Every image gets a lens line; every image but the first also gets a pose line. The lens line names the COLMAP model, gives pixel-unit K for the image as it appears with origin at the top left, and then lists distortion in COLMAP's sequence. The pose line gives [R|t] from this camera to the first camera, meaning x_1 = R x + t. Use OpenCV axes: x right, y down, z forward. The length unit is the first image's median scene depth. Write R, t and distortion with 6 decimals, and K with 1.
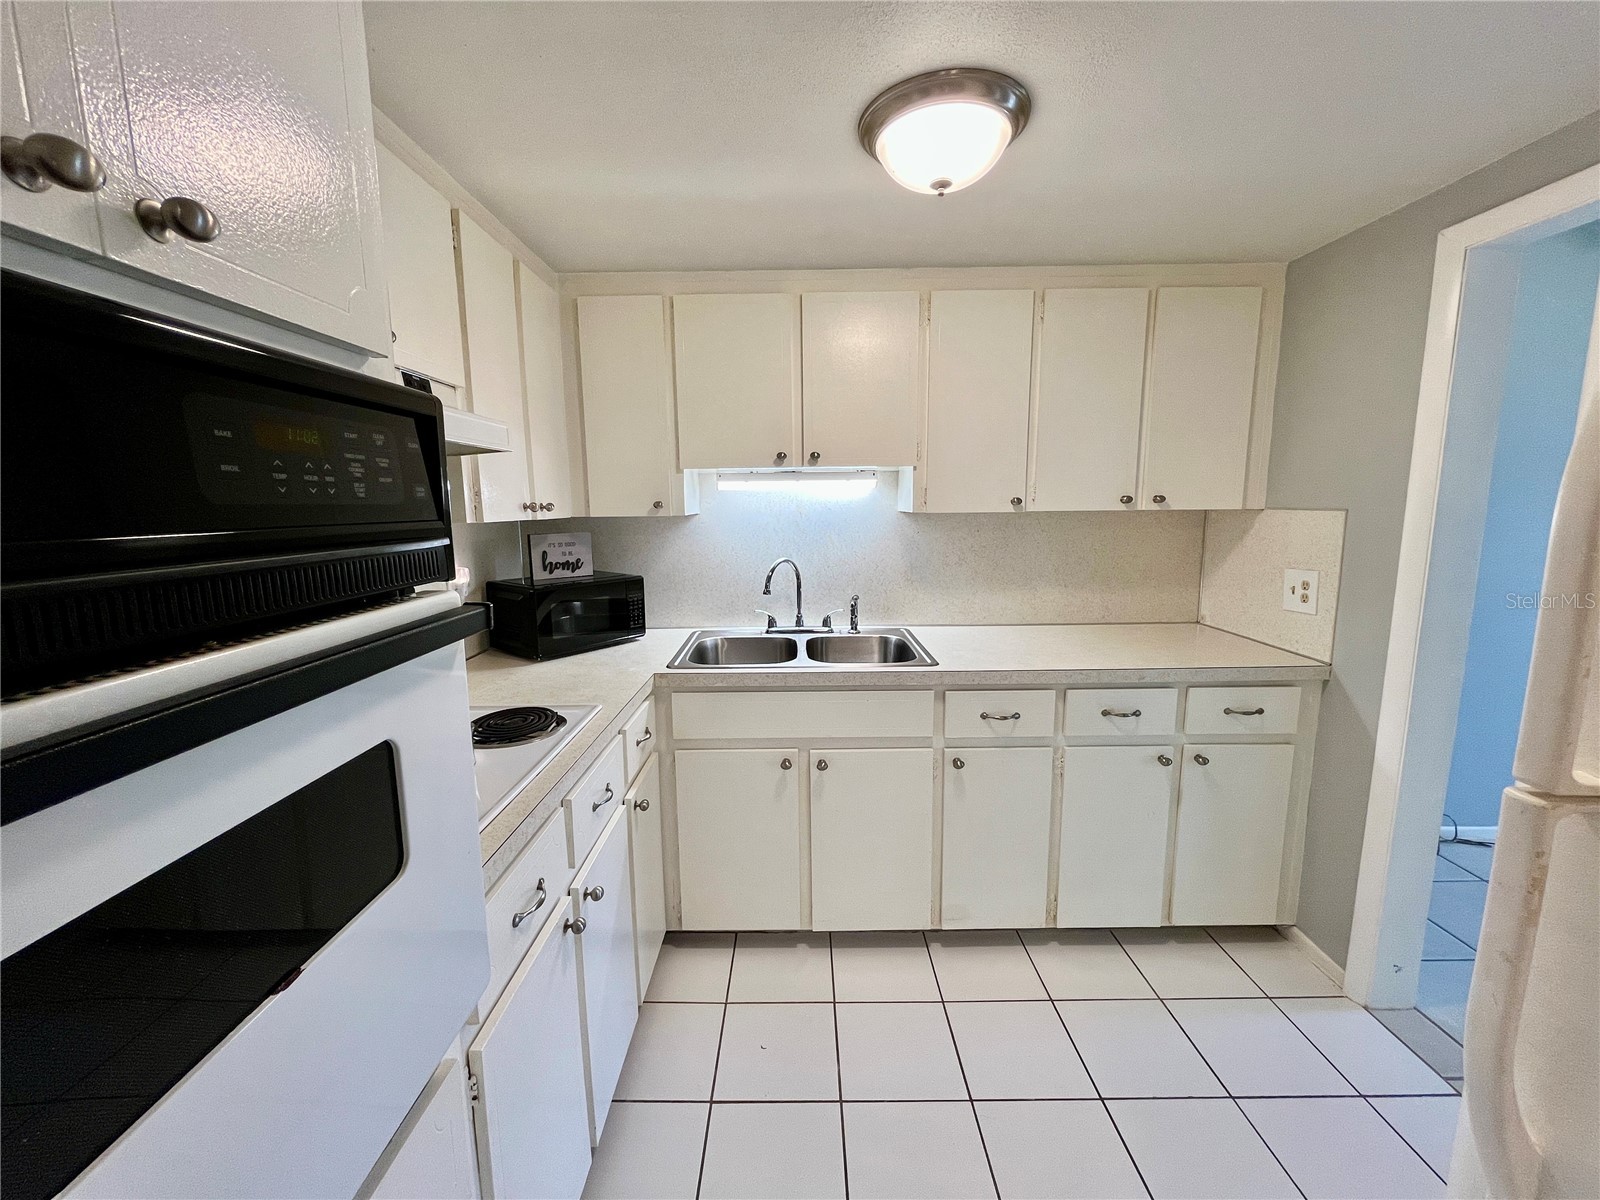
lens RADIAL K [[645.5, 0, 798.4], [0, 645.5, 597.1], [0, 0, 1]] dist [-0.005333, -0.000105]
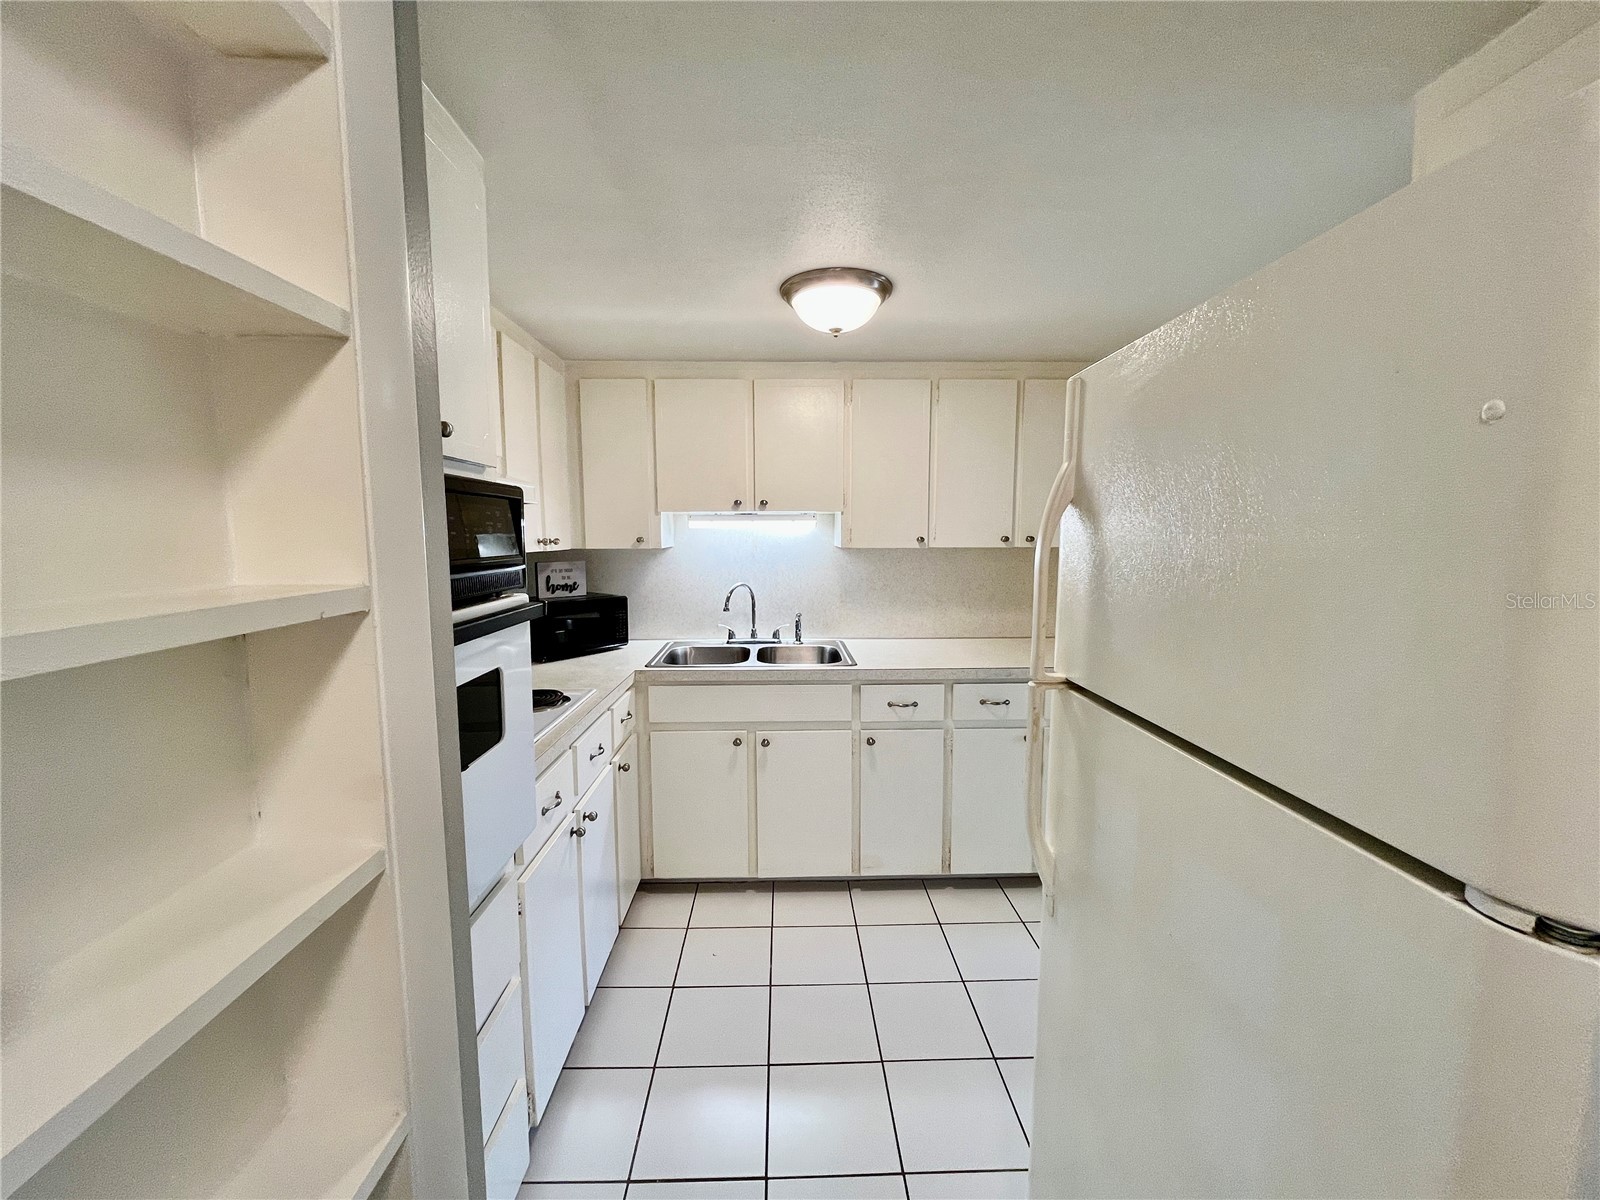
lens RADIAL K [[645.5, 0, 798.4], [0, 645.5, 597.1], [0, 0, 1]] dist [-0.005333, -0.000105]
pose [[0.999542, 0.006408, 0.029576, 0.059585], [-0.005021, 0.998895, -0.046736, 0.028600], [-0.029843, 0.046566, 0.998469, -0.284706]]
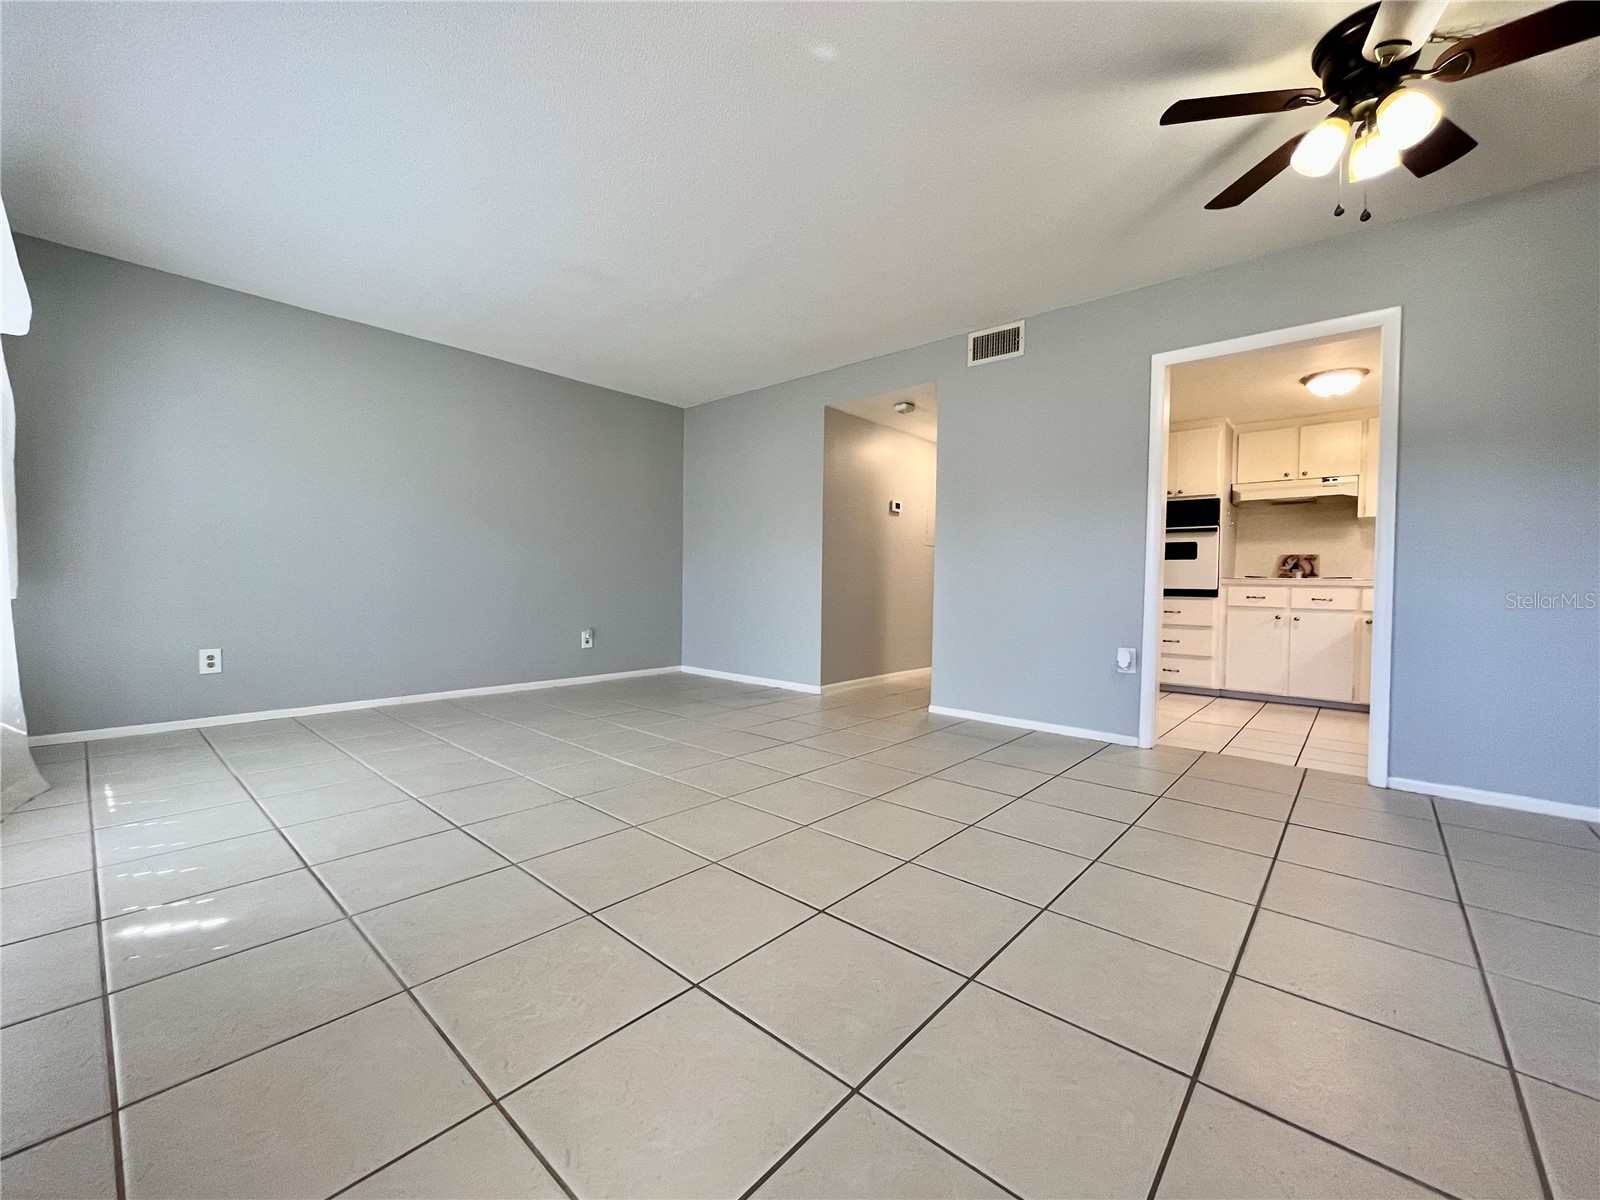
lens RADIAL K [[645.5, 0, 798.4], [0, 645.5, 597.1], [0, 0, 1]] dist [-0.005333, -0.000105]
pose [[-0.662622, 0.021446, -0.748647, 2.634867], [-0.114564, 0.984924, 0.129614, 0.125261], [0.740140, 0.171653, -0.650175, 0.796195]]
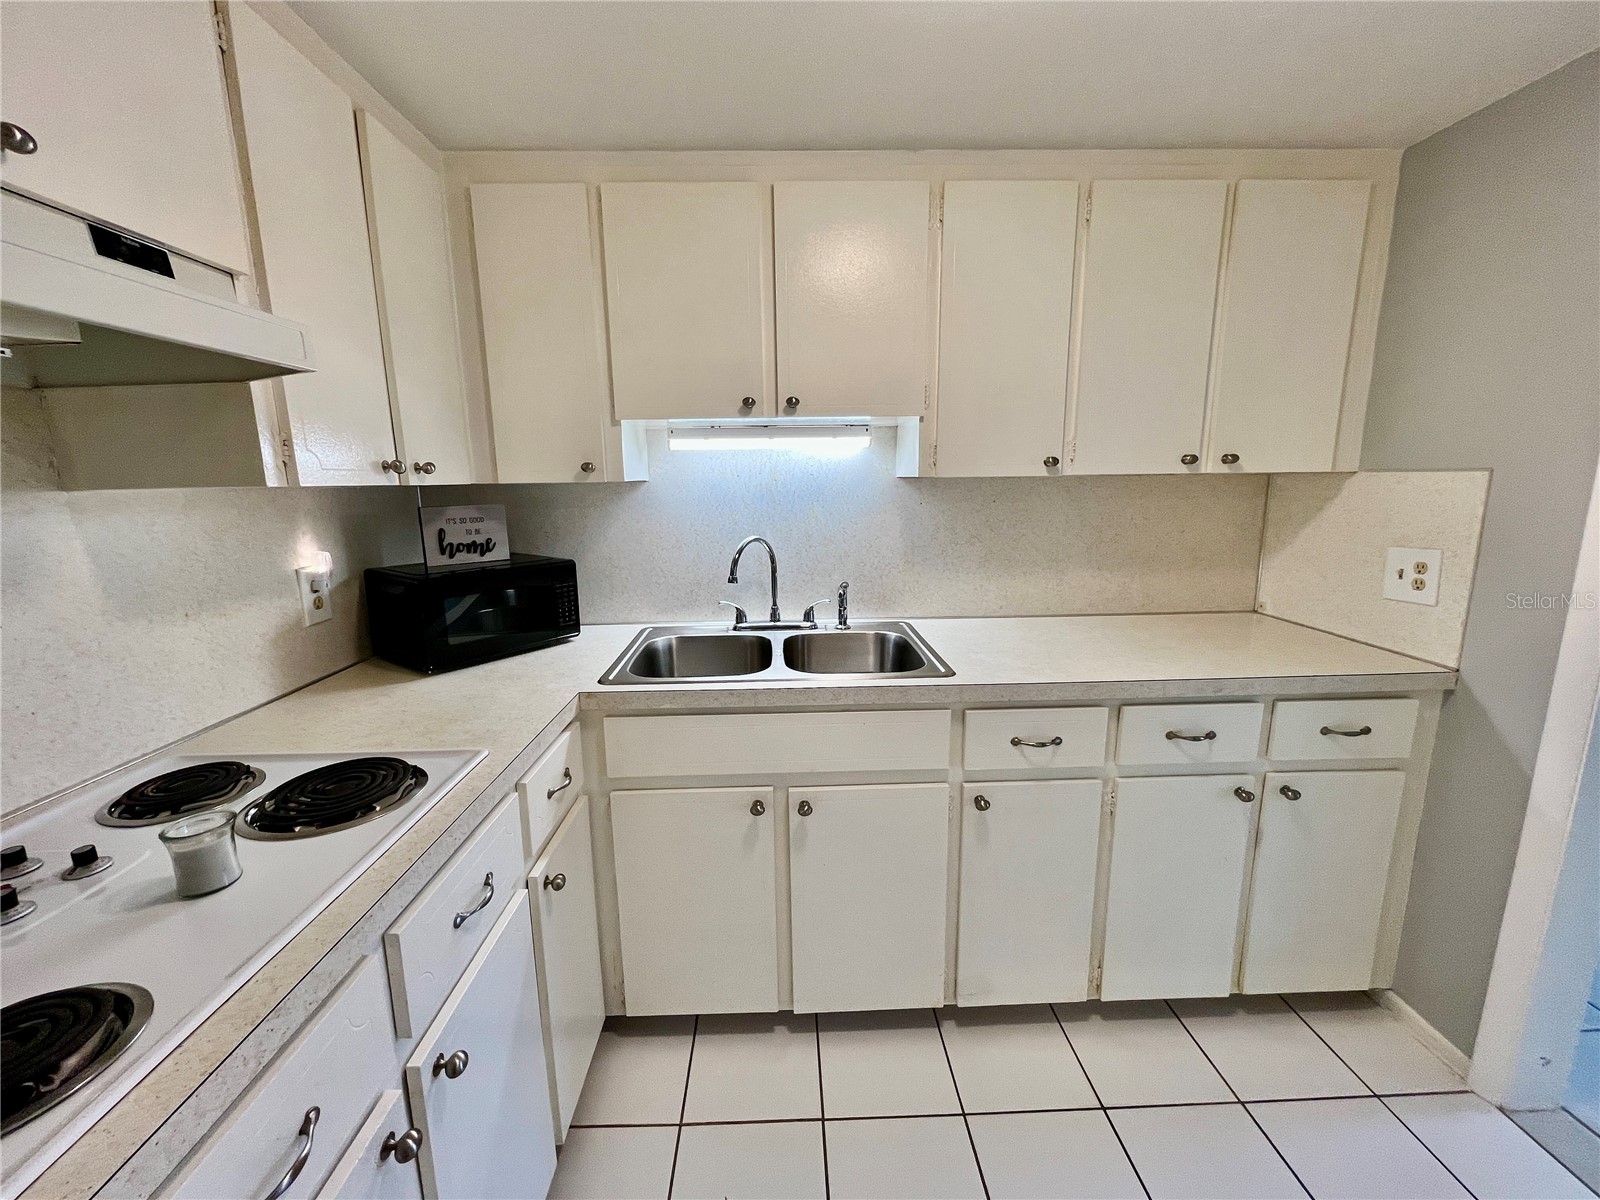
lens RADIAL K [[645.5, 0, 798.4], [0, 645.5, 597.1], [0, 0, 1]] dist [-0.005333, -0.000105]
pose [[0.999489, -0.008078, 0.030917, 0.007325], [0.006980, 0.999347, 0.035456, -0.015448], [-0.031183, -0.035222, 0.998893, 0.234873]]
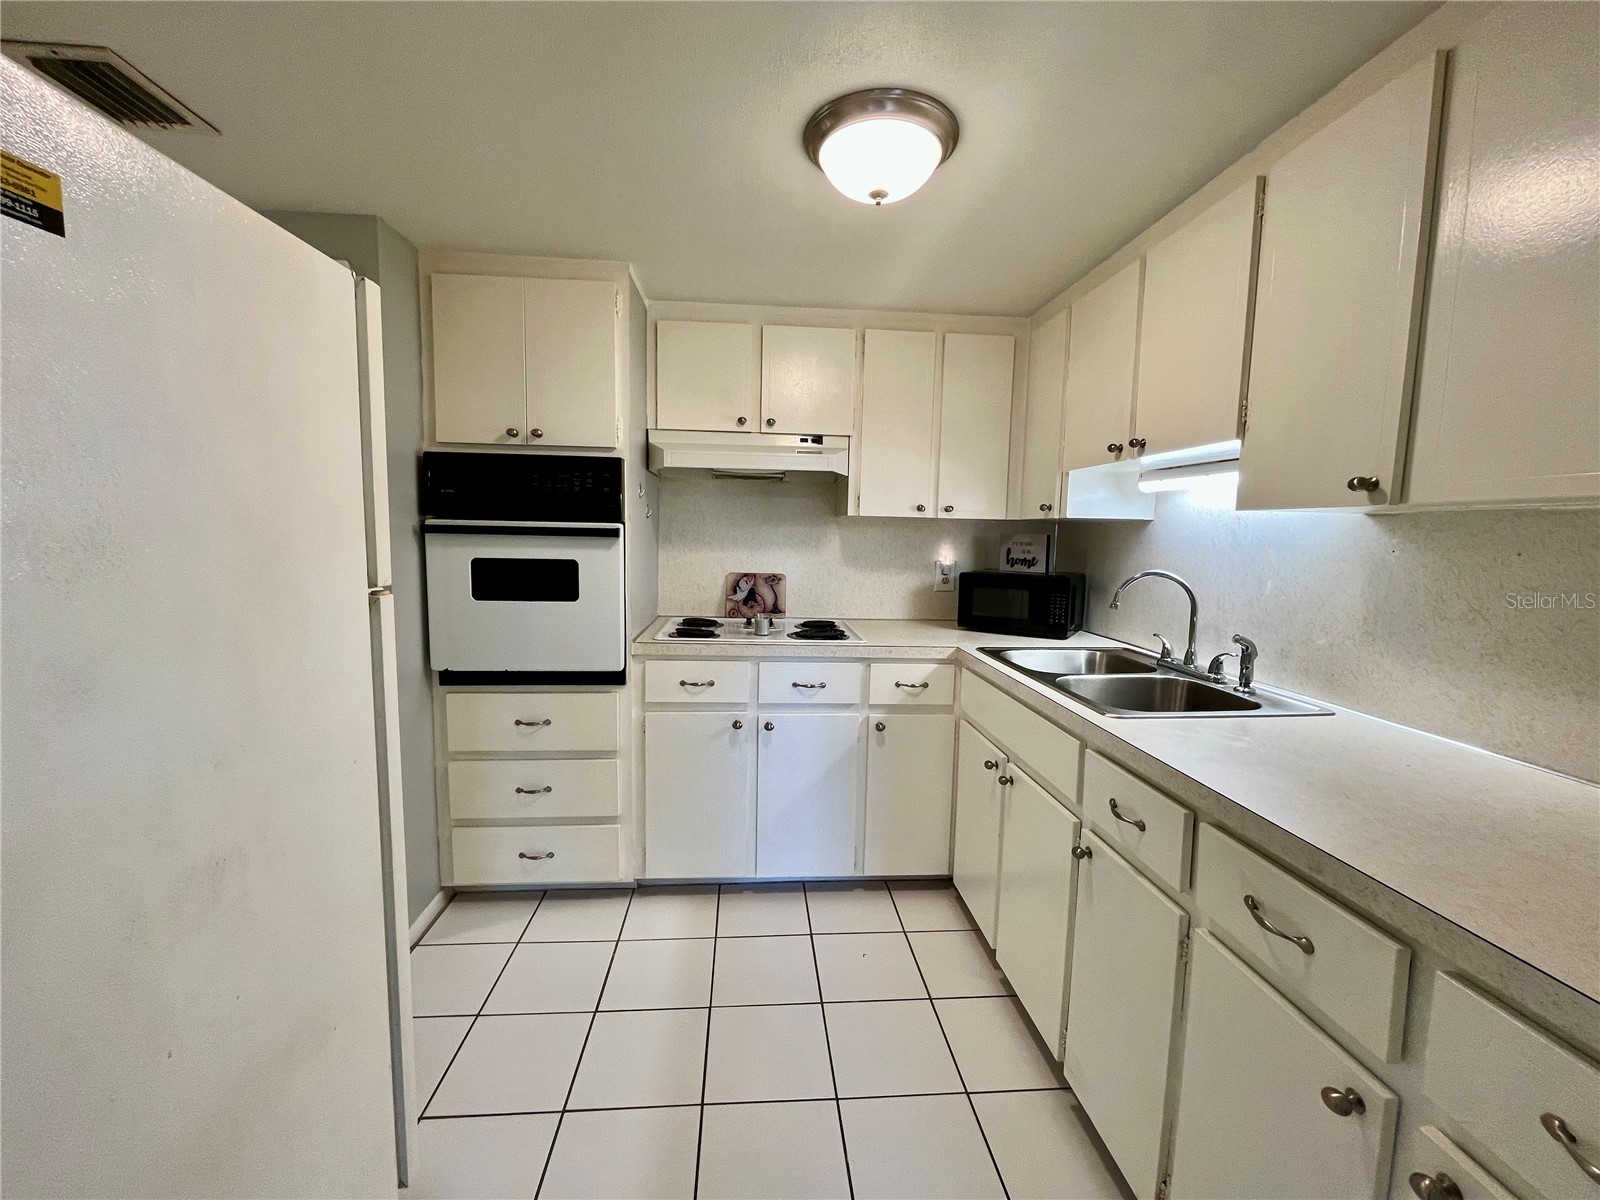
lens RADIAL K [[645.5, 0, 798.4], [0, 645.5, 597.1], [0, 0, 1]] dist [-0.005333, -0.000105]
pose [[0.078849, 0.113706, -0.990381, 0.853241], [-0.166581, 0.981008, 0.099368, -0.037930], [0.982870, 0.157143, 0.096292, 0.546332]]
